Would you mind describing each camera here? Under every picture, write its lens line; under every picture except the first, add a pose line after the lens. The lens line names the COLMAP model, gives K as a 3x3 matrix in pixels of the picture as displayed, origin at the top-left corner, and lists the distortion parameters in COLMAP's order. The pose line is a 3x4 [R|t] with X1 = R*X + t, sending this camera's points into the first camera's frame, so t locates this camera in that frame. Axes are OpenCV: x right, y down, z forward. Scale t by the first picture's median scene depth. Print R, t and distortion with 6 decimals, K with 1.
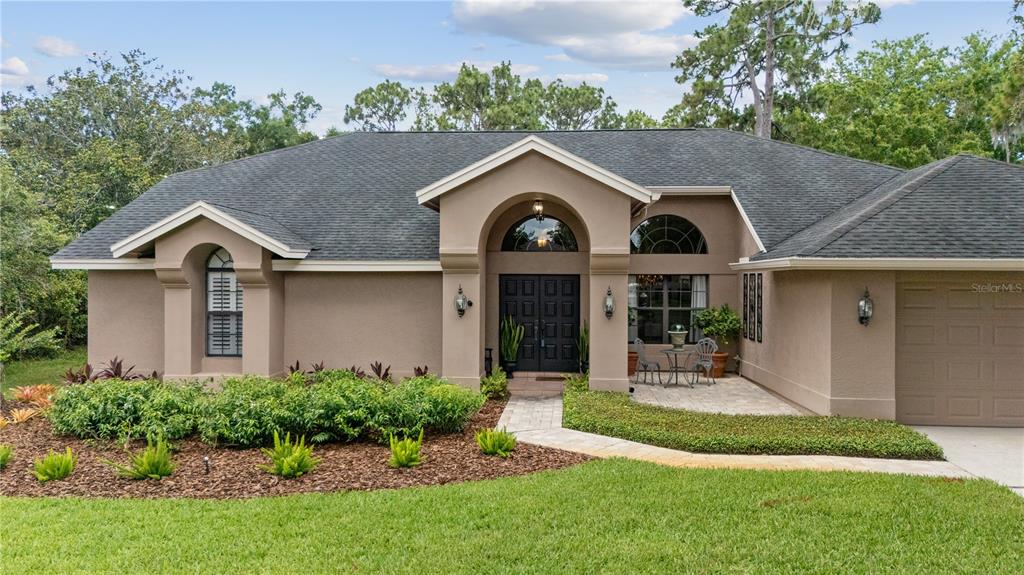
lens RADIAL K [[749.2, 0, 512.7], [0, 749.2, 286.2], [0, 0, 1]] dist [0.065680, -0.057188]
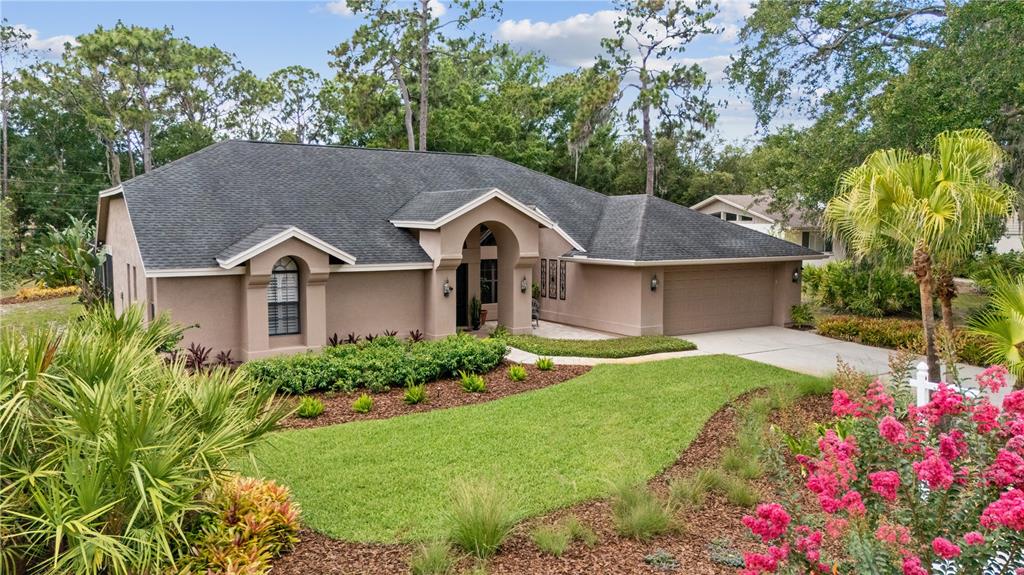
lens RADIAL K [[749.2, 0, 512.7], [0, 749.2, 286.2], [0, 0, 1]] dist [0.065680, -0.057188]
pose [[0.812561, -0.052638, 0.580494, -0.890604], [0.008518, 0.996880, 0.078471, -0.108519], [-0.582813, -0.058818, 0.810475, -0.383561]]
